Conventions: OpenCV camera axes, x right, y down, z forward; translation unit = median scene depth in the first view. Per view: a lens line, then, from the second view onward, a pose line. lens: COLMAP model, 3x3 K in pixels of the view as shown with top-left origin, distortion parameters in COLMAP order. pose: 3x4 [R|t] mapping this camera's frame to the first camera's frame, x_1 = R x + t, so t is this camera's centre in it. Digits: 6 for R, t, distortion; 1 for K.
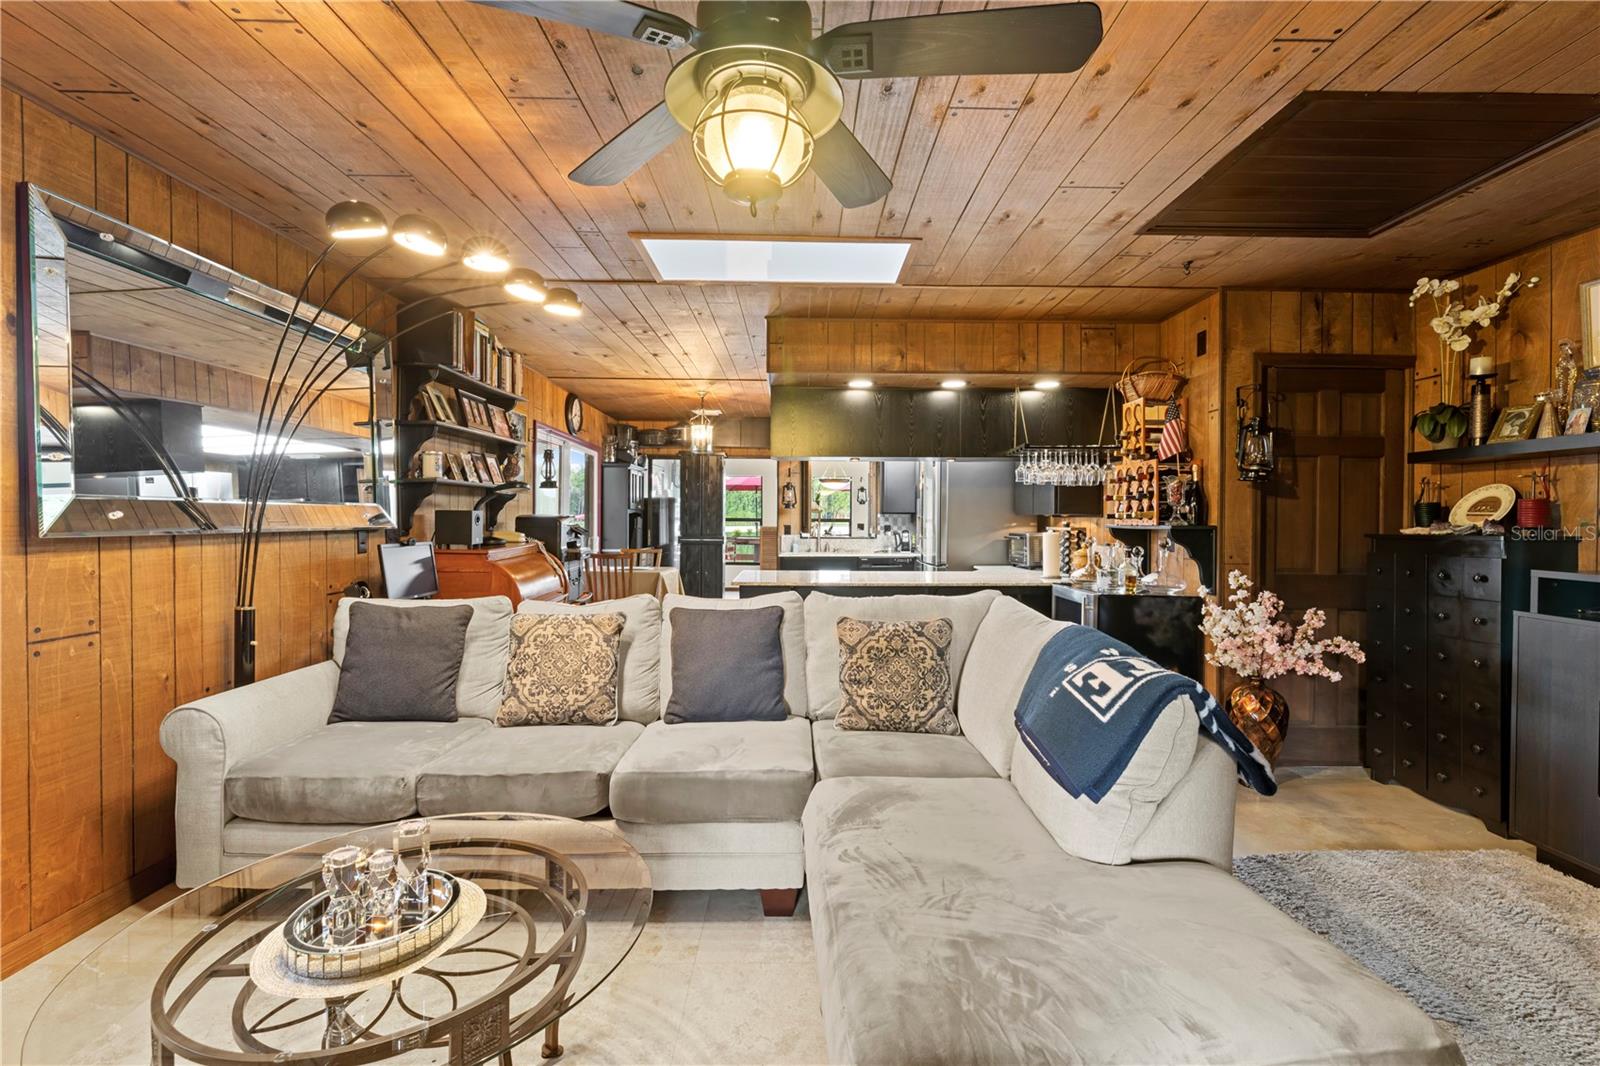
lens RADIAL K [[706.6, 0, 807.9], [0, 706.6, 528.1], [0, 0, 1]] dist [0.000565, -0.000556]
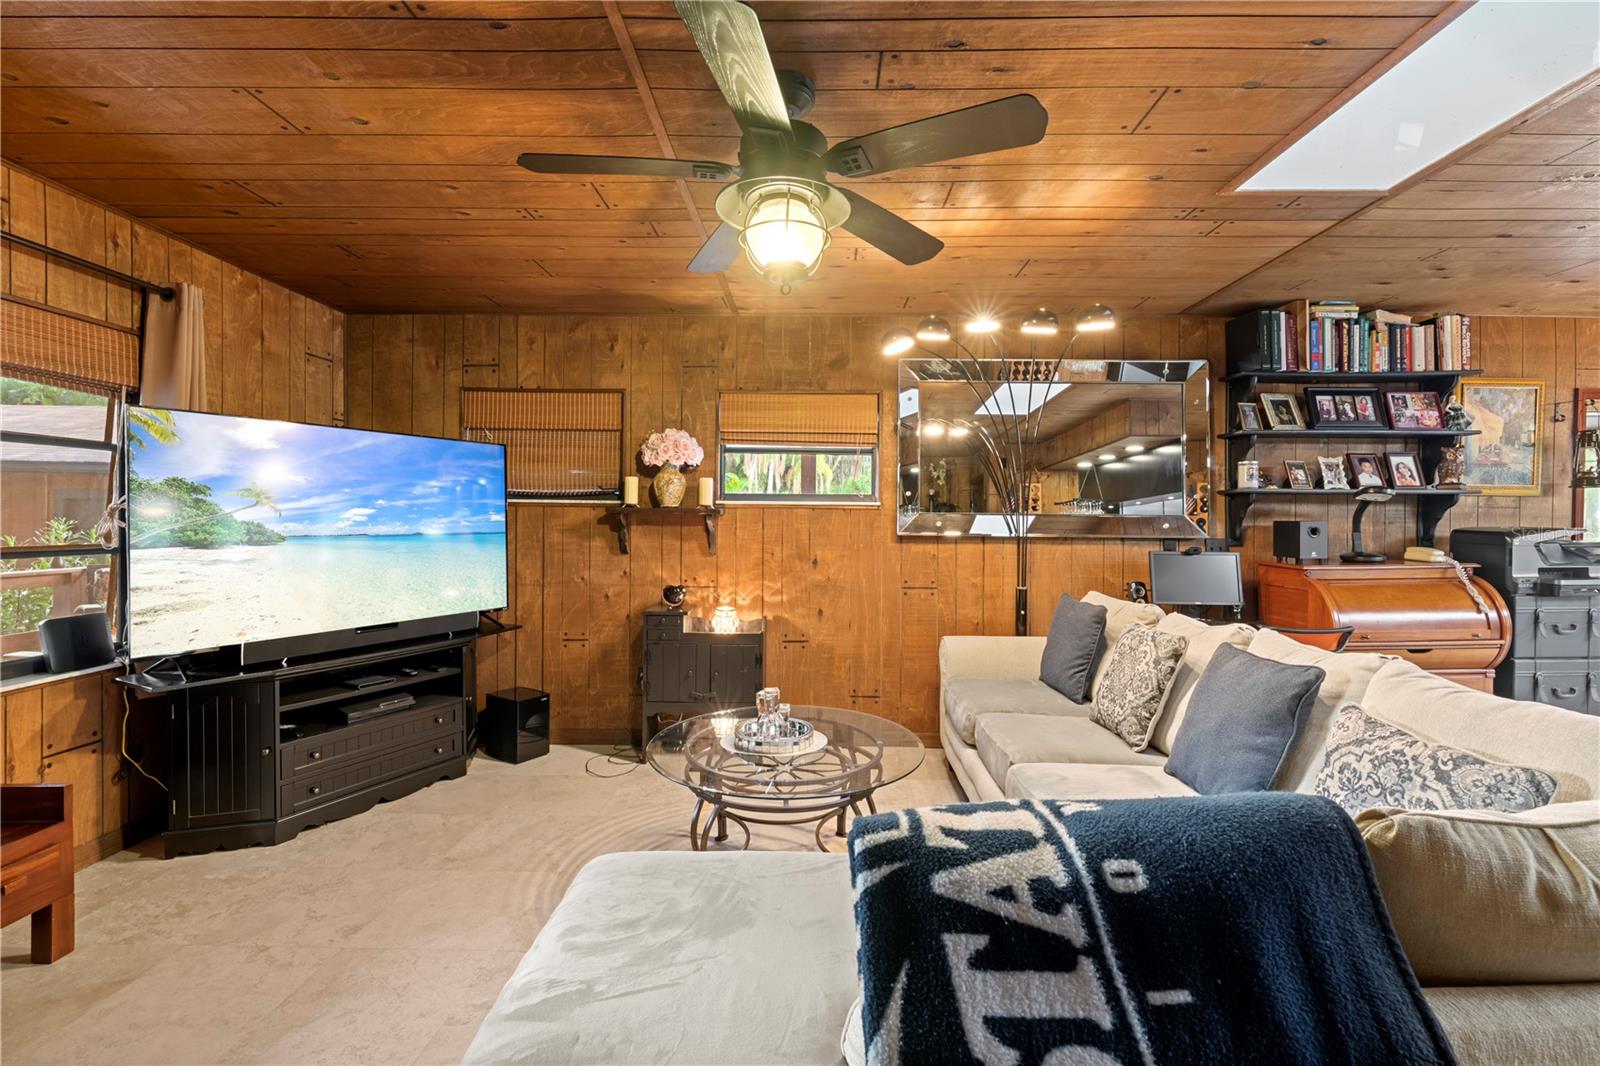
lens RADIAL K [[706.6, 0, 808.0], [0, 706.6, 524.5], [0, 0, 1]] dist [0.000565, -0.000556]
pose [[-0.046610, 0.001099, -0.998913, 0.662887], [-0.026108, 0.999656, 0.002318, -0.009444], [0.998572, 0.026188, -0.046565, 0.601959]]
